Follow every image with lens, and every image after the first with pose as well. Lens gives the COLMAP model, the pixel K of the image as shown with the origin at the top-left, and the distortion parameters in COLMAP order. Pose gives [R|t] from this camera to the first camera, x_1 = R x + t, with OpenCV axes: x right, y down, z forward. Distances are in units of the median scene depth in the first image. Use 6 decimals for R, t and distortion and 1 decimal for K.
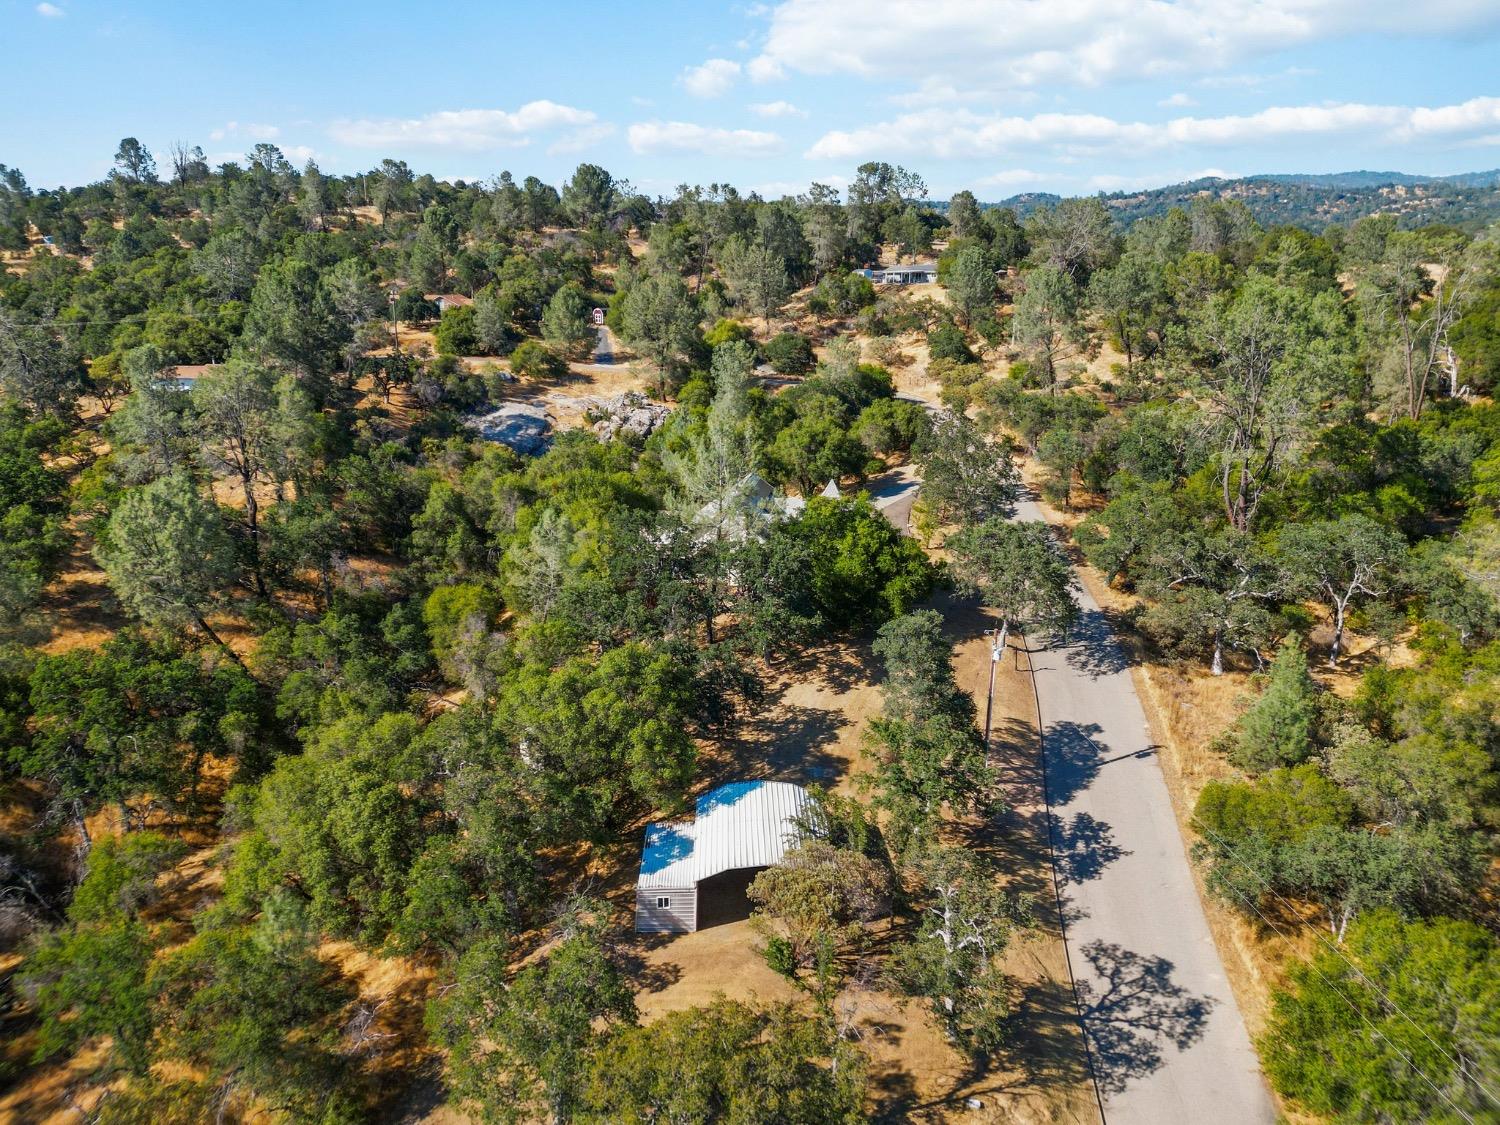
lens RADIAL K [[1034.0, 0, 746.1], [0, 1034.0, 600.4], [0, 0, 1]] dist [0.072349, -0.069033]
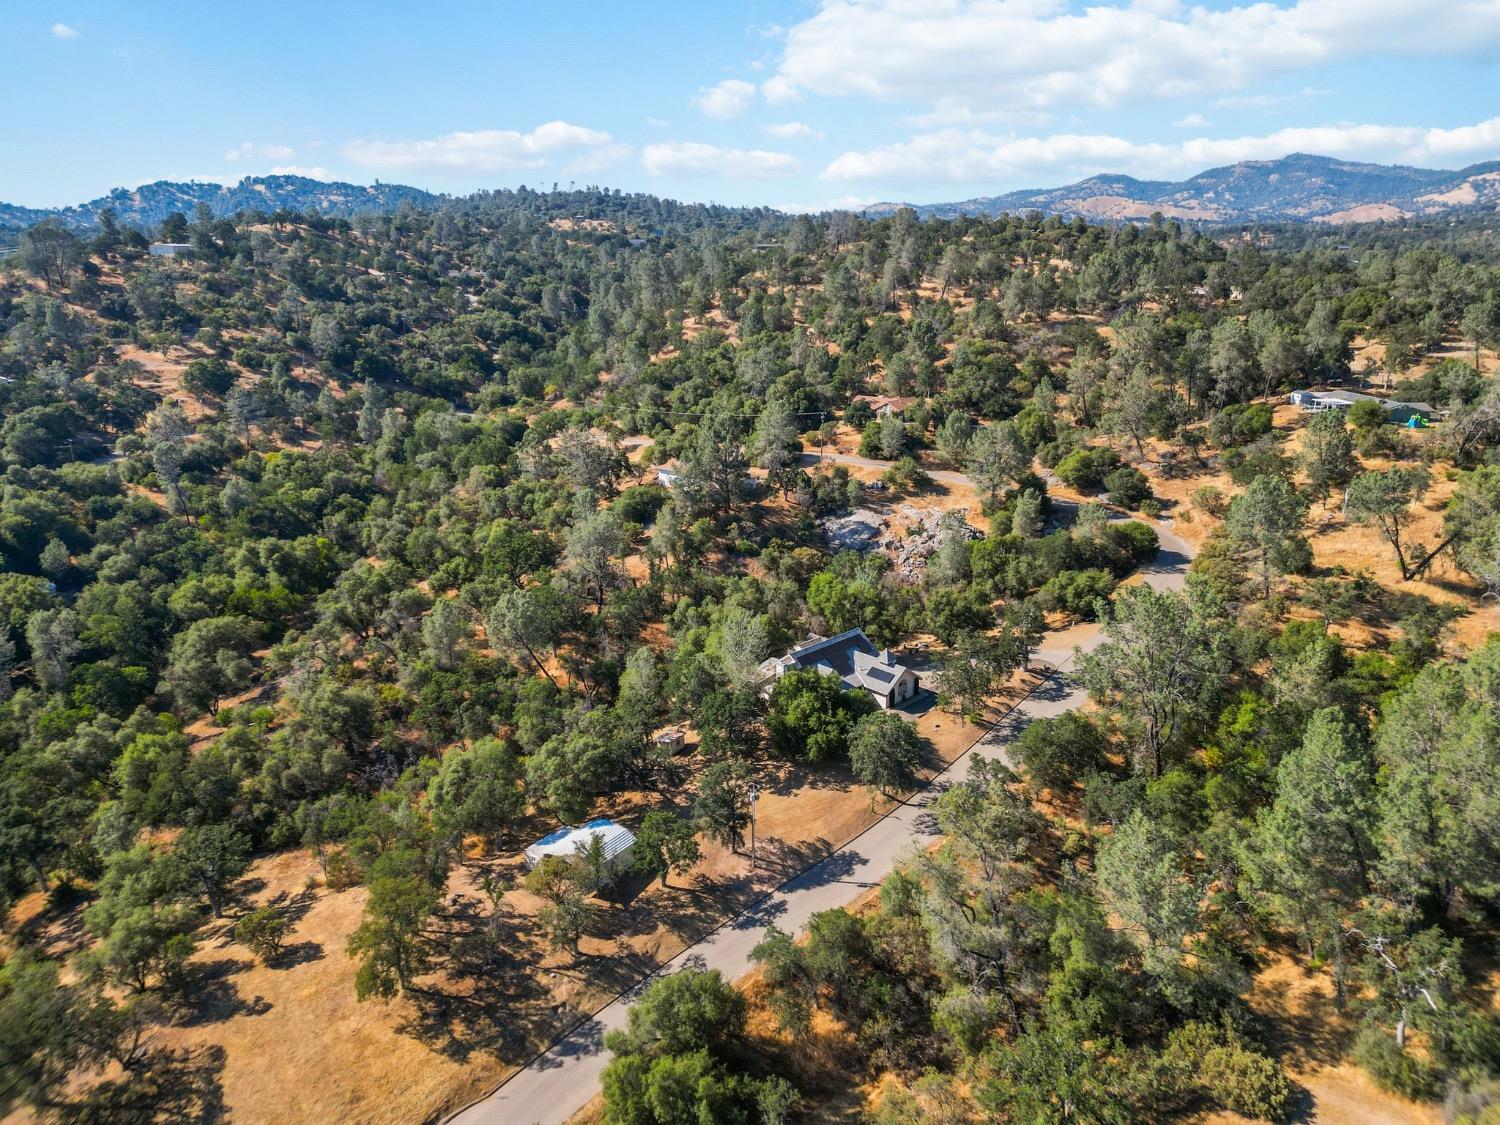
lens RADIAL K [[1045.5, 0, 750.0], [0, 1045.5, 562.5], [0, 0, 1]] dist [0.055103, -0.048193]
pose [[0.801160, 0.174200, -0.572536, 1.108115], [-0.178736, 0.982682, 0.048883, -0.403555], [0.571136, 0.063170, 0.818421, -0.488263]]
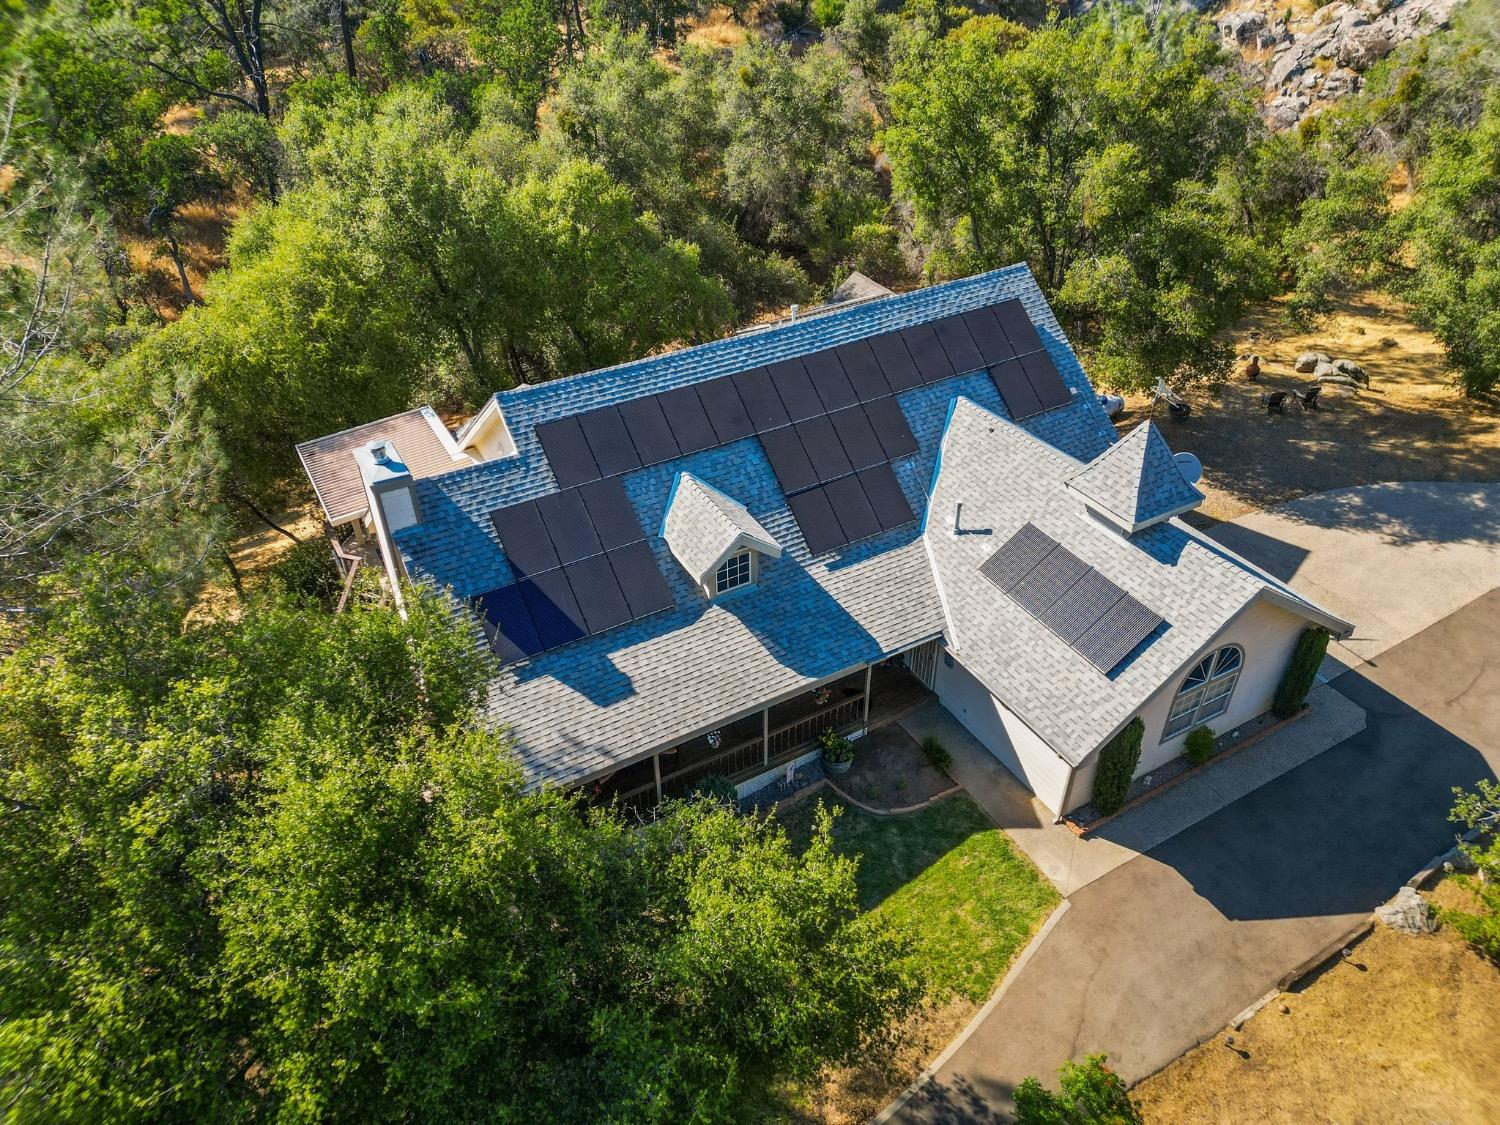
lens RADIAL K [[1045.5, 0, 750.0], [0, 1045.5, 562.5], [0, 0, 1]] dist [0.034214, 0.000308]
pose [[0.613706, 0.471386, -0.633372, 0.270551], [-0.226906, 0.873670, 0.430366, -0.246132], [0.756226, -0.120403, 0.643137, 1.161370]]
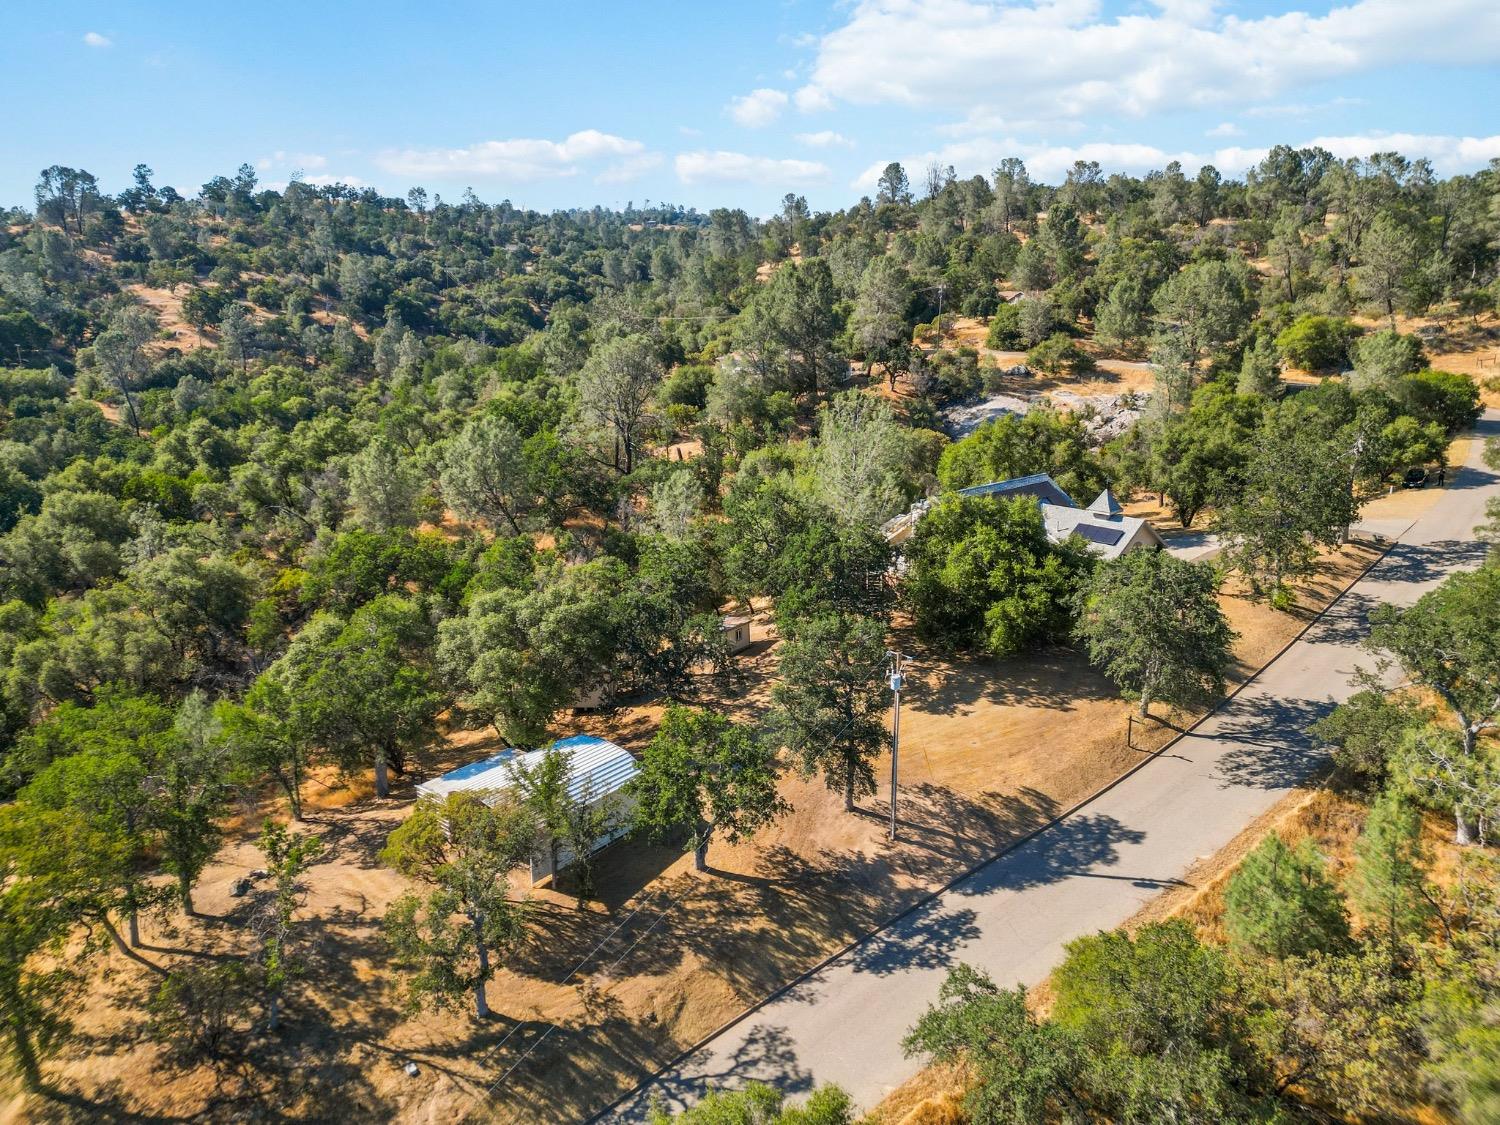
lens RADIAL K [[1037.3, 0, 745.8], [0, 1037.3, 589.9], [0, 0, 1]] dist [0.066216, -0.065564]
pose [[0.755794, 0.177308, -0.630347, 0.600701], [-0.187856, 0.980889, 0.050669, -0.037862], [0.627285, 0.080119, 0.774658, 0.246695]]
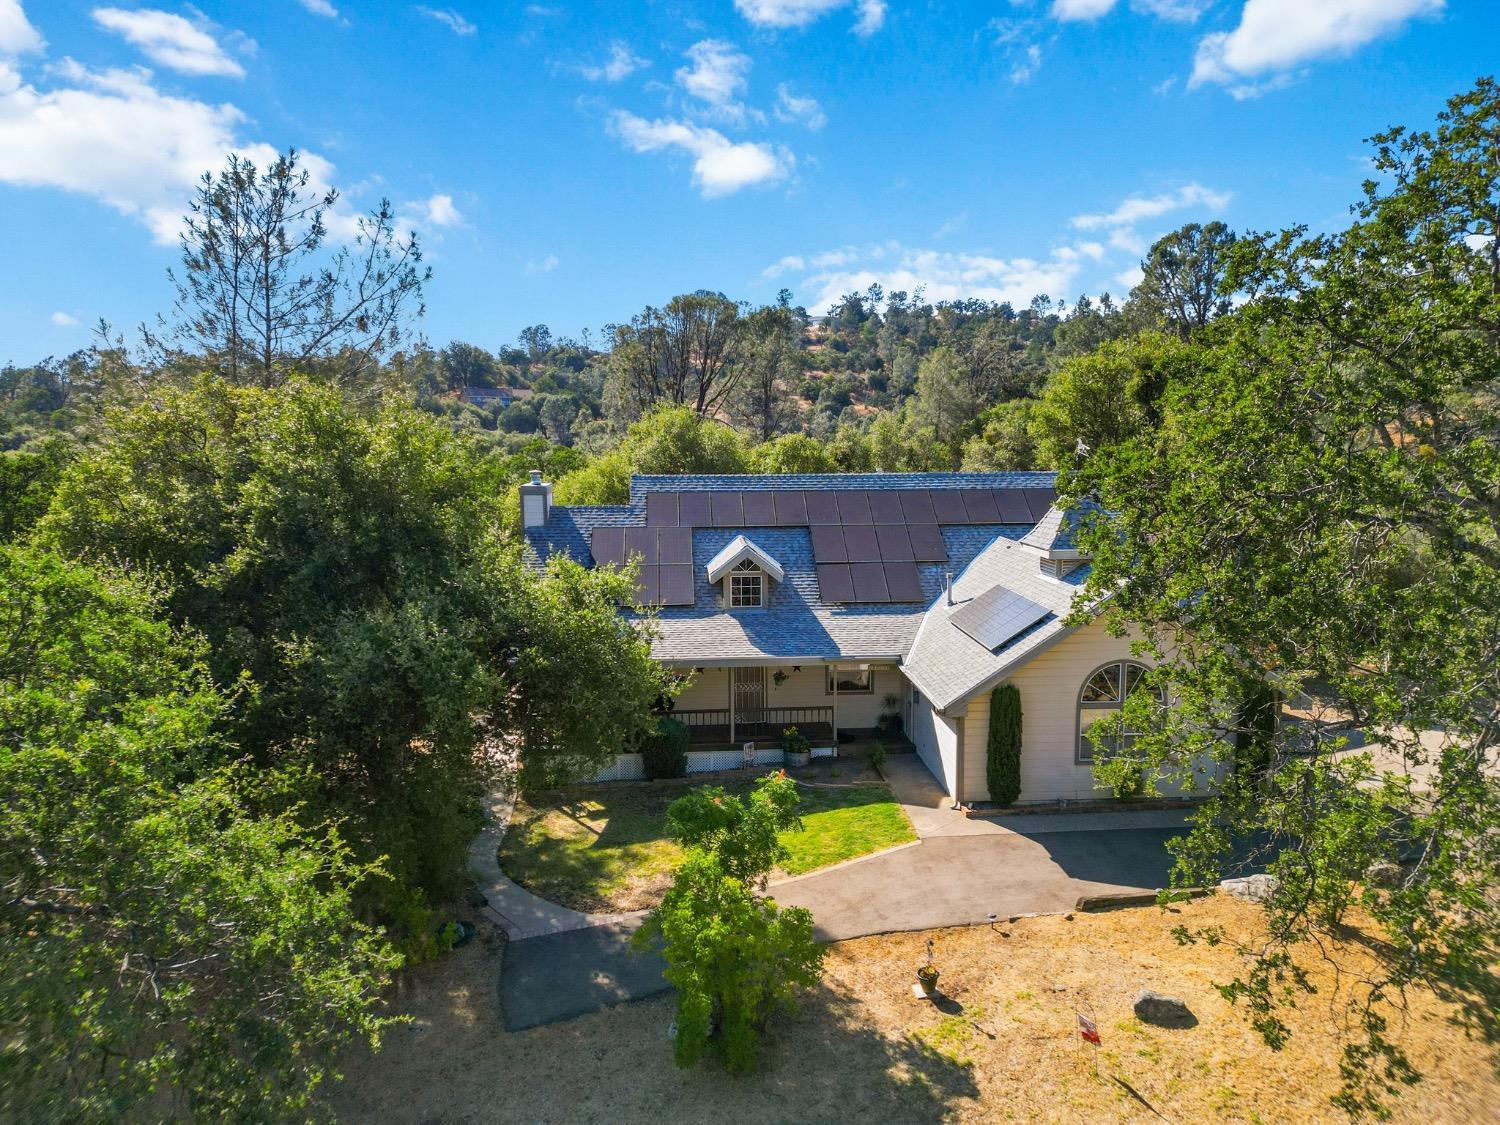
lens RADIAL K [[1038.8, 0, 749.5], [0, 1038.8, 566.5], [0, 0, 1]] dist [0.069497, -0.067505]
pose [[0.238120, 0.157977, -0.958302, 0.452384], [-0.287975, 0.953797, 0.085678, -0.143392], [0.927561, 0.255565, 0.272612, 1.258125]]
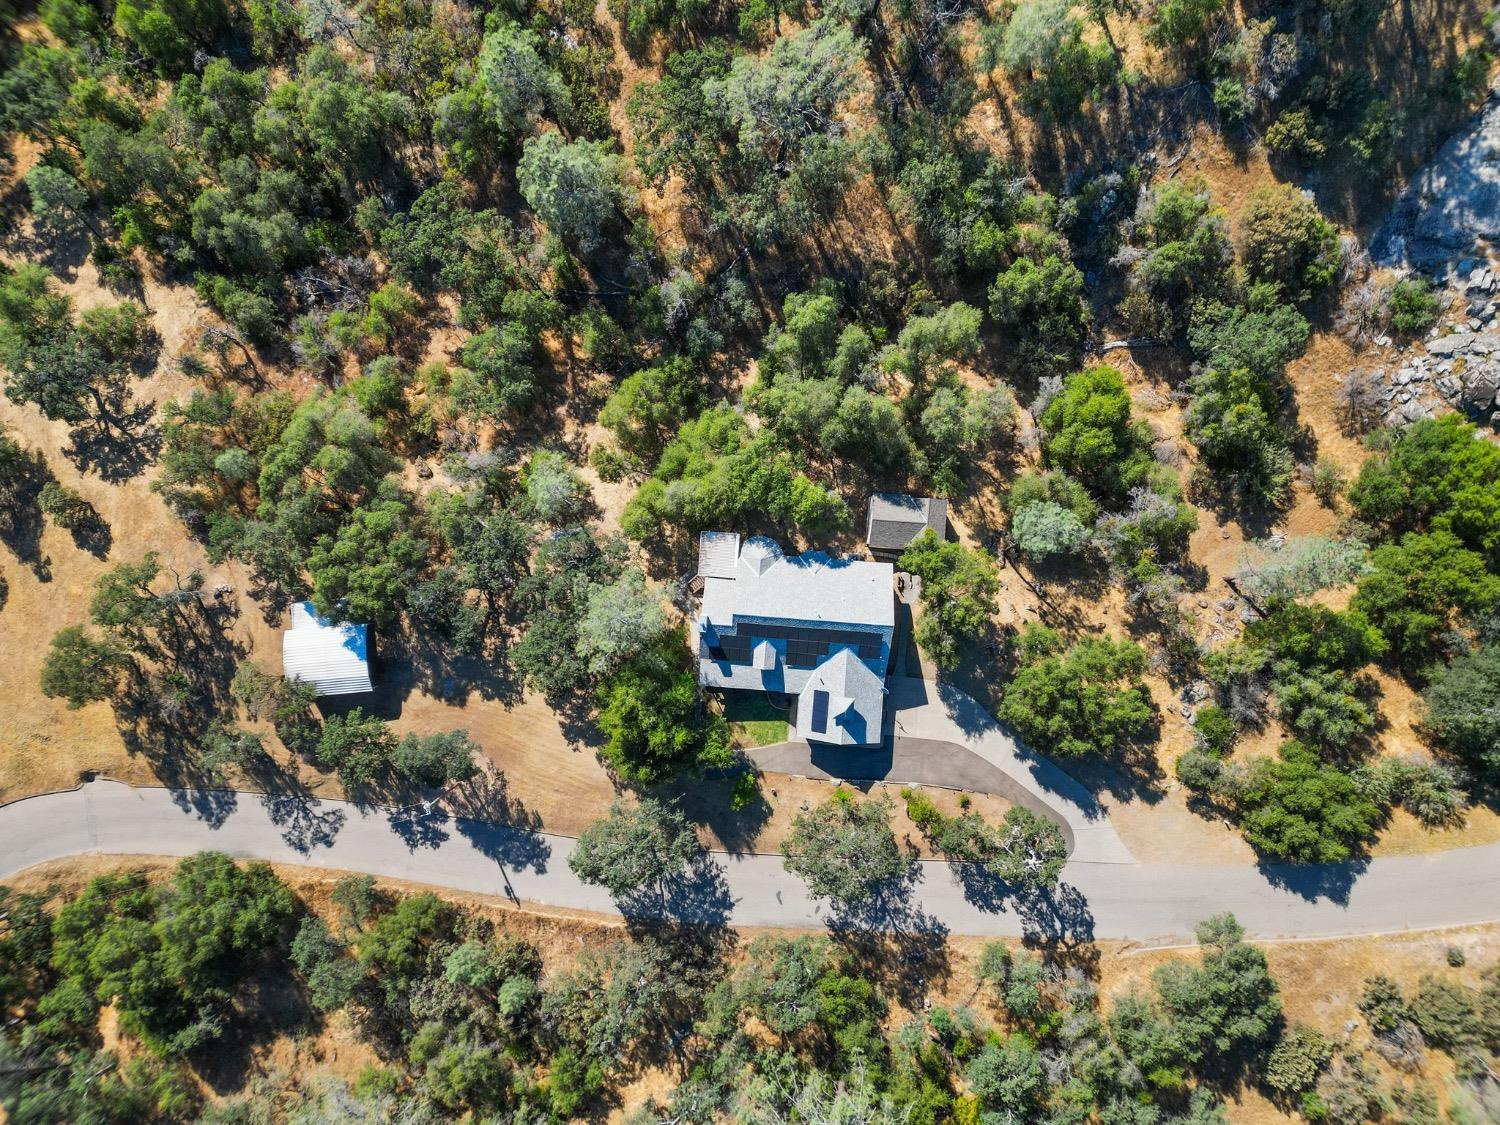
lens RADIAL K [[1038.8, 0, 749.5], [0, 1038.8, 566.5], [0, 0, 1]] dist [0.069497, -0.067505]
pose [[0.071972, 0.997406, -0.000864, -0.084988], [-0.284286, 0.021344, 0.958502, -1.515333], [0.956034, -0.068740, 0.285085, 0.941205]]
